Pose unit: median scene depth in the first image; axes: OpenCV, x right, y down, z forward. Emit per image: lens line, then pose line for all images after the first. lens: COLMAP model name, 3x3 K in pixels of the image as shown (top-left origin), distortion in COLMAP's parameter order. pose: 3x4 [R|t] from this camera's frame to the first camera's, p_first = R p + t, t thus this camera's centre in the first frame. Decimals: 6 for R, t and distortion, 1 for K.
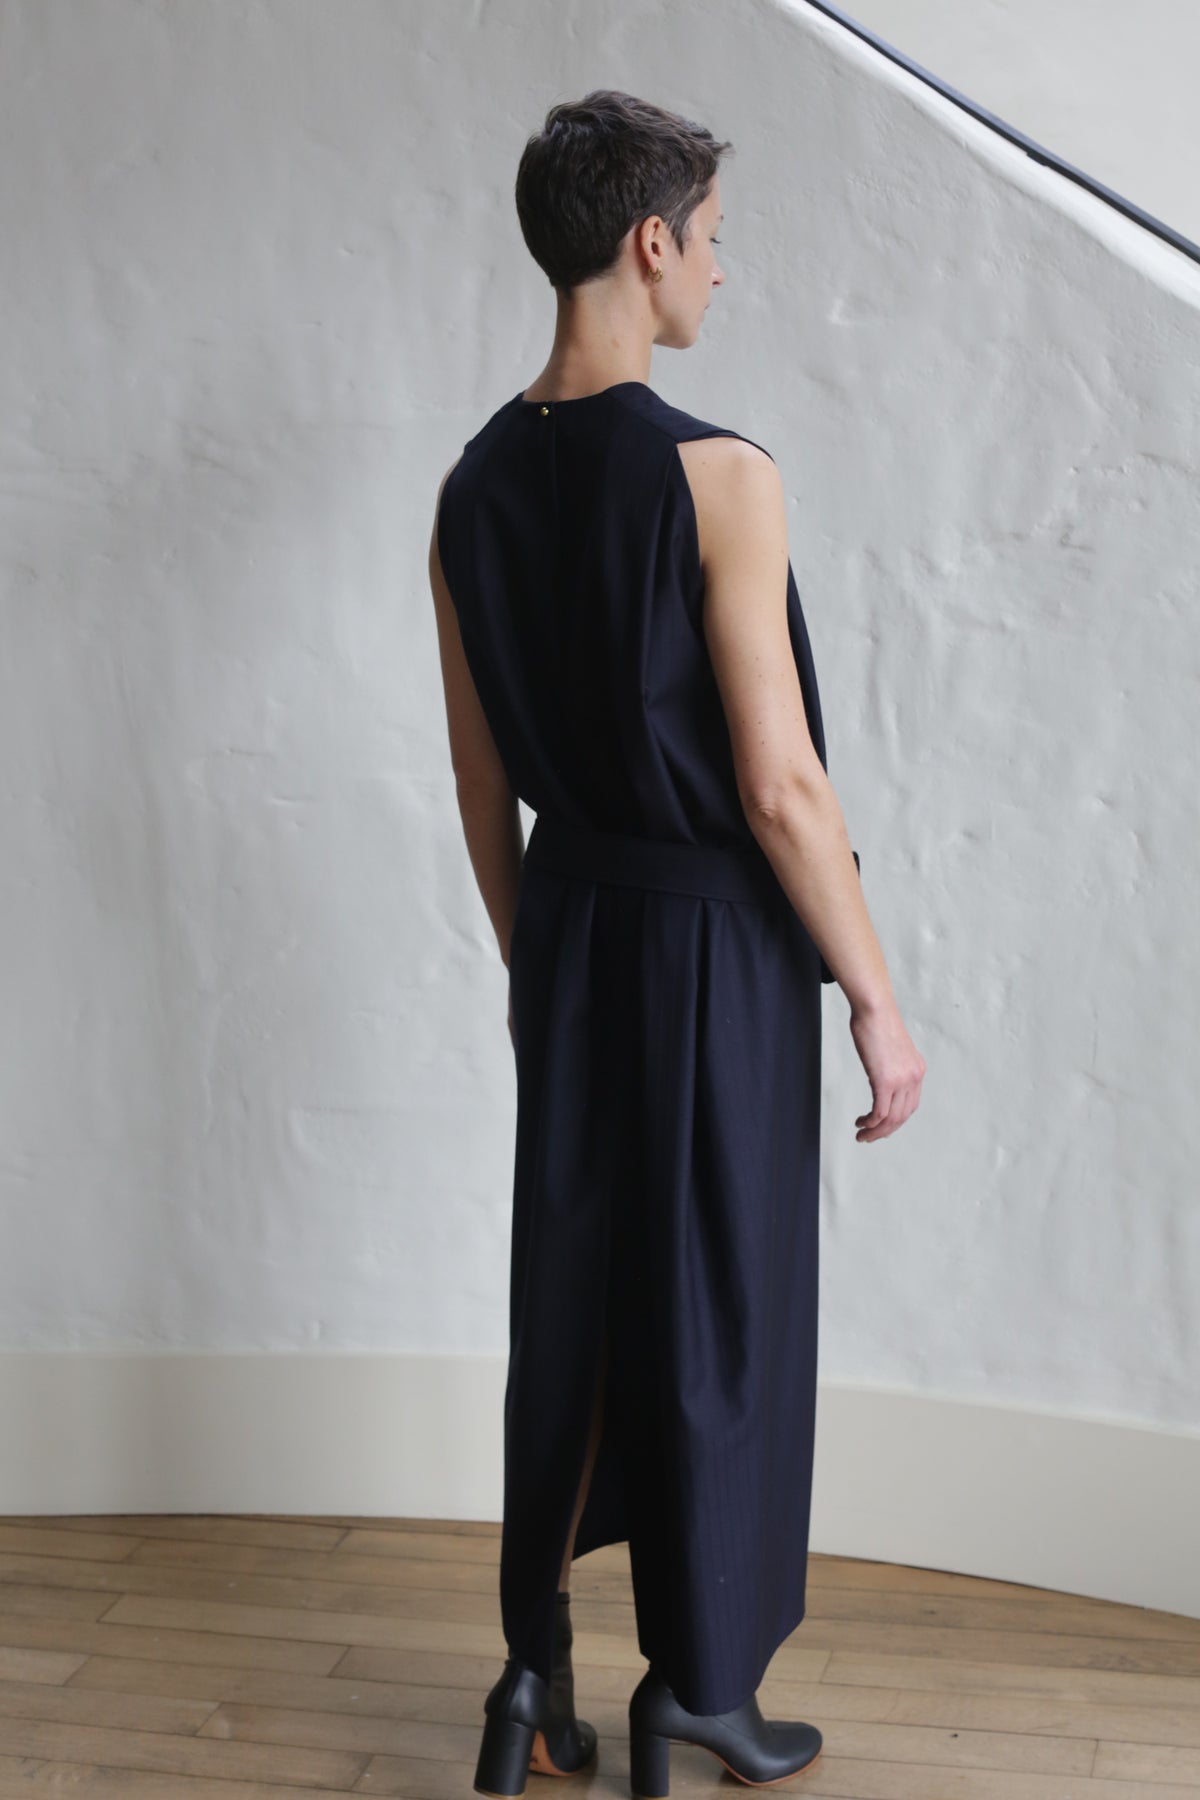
lens RADIAL K [[2783.3, 0, 597.1], [0, 2783.3, 907.8], [0, 0, 1]] dist [-0.069164, 0.000000]
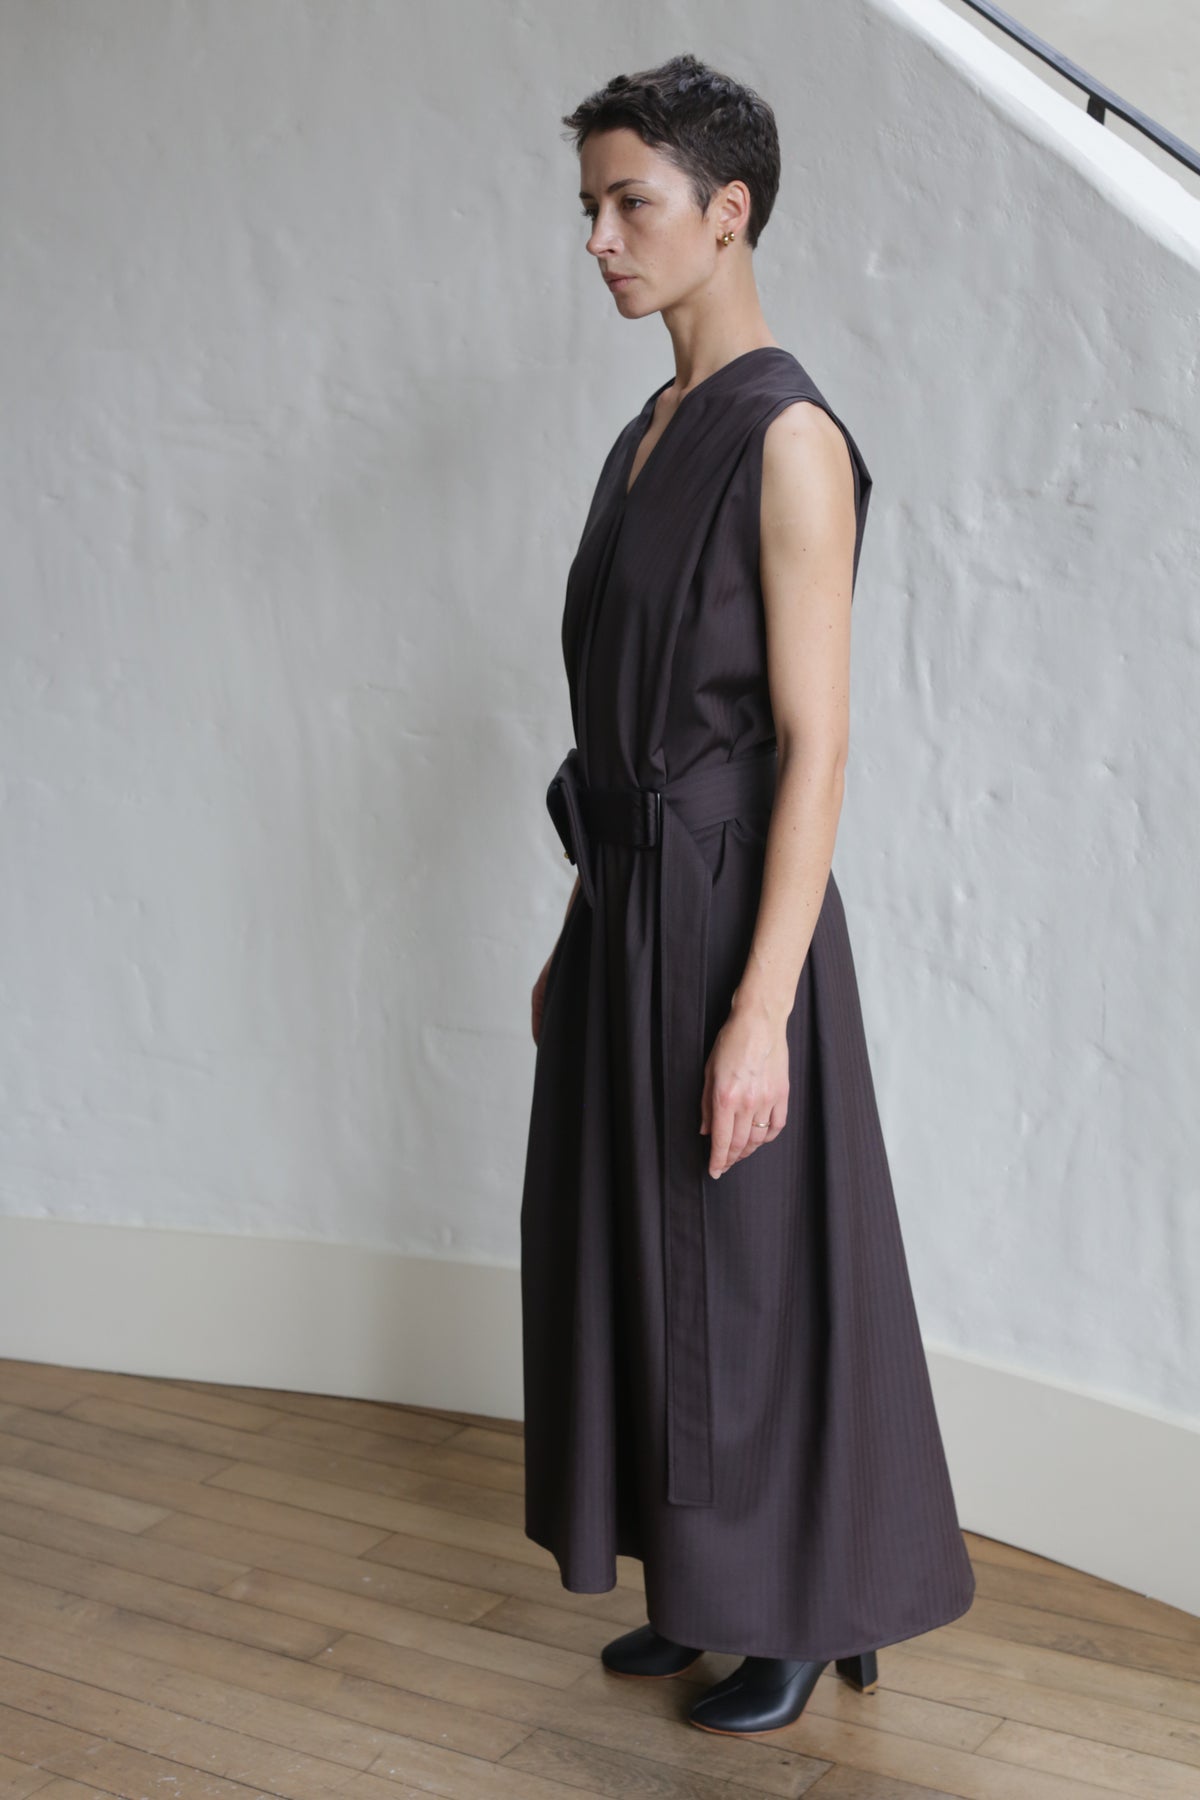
lens RADIAL K [[2783.3, 0, 593.6], [0, 2783.3, 910.4], [0, 0, 1]] dist [-0.069164, 0.000000]
pose [[0.944910, 0.054632, -0.322739, 0.320538], [-0.043571, 0.998192, 0.041402, -0.020302], [0.324418, -0.025059, 0.945582, 0.021829]]
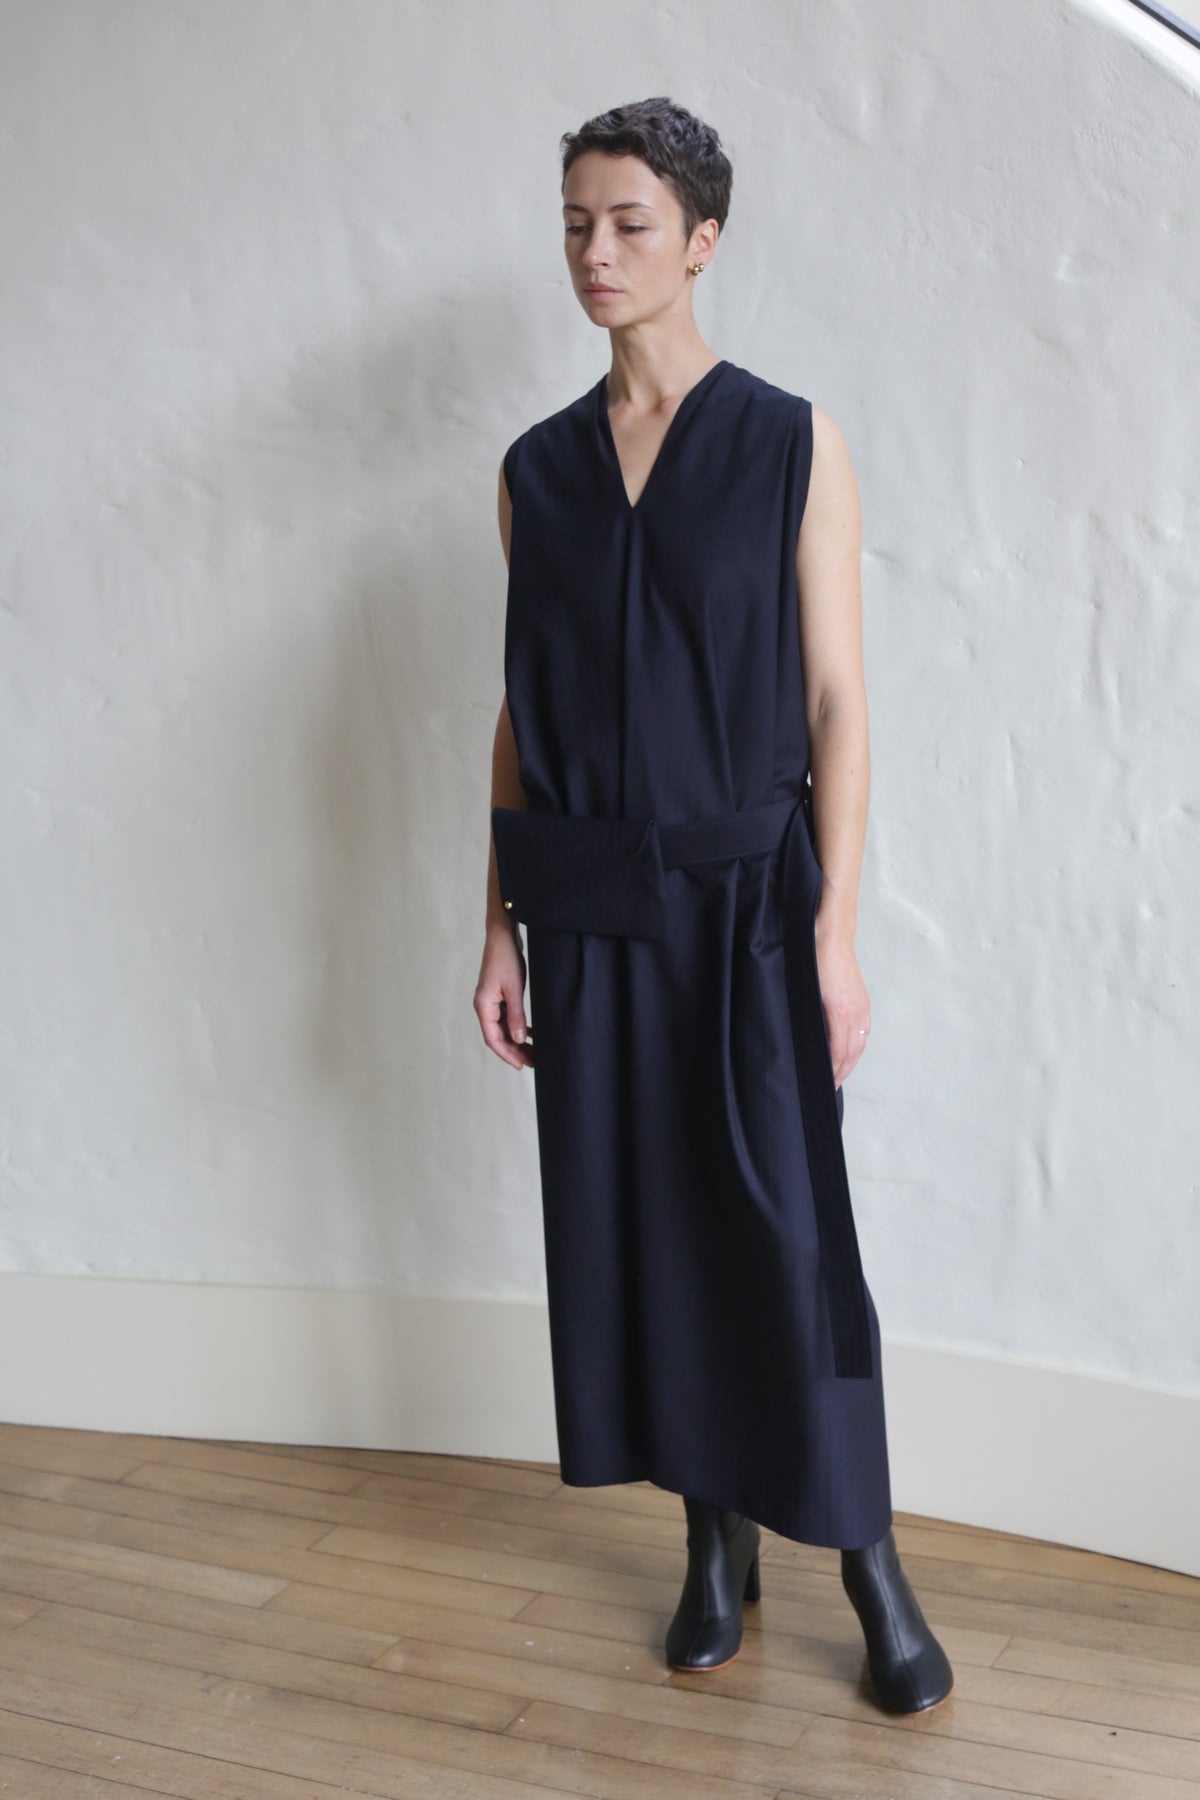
lens RADIAL K [[2783.3, 0, 589.5], [0, 2783.3, 909.9], [0, 0, 1]] dist [-0.069164, 0.000000]
pose [[0.980910, 0.036802, -0.190946, 0.115324], [-0.033659, 0.999240, 0.019678, -0.003453], [0.191525, -0.012876, 0.981403, 0.011709]]
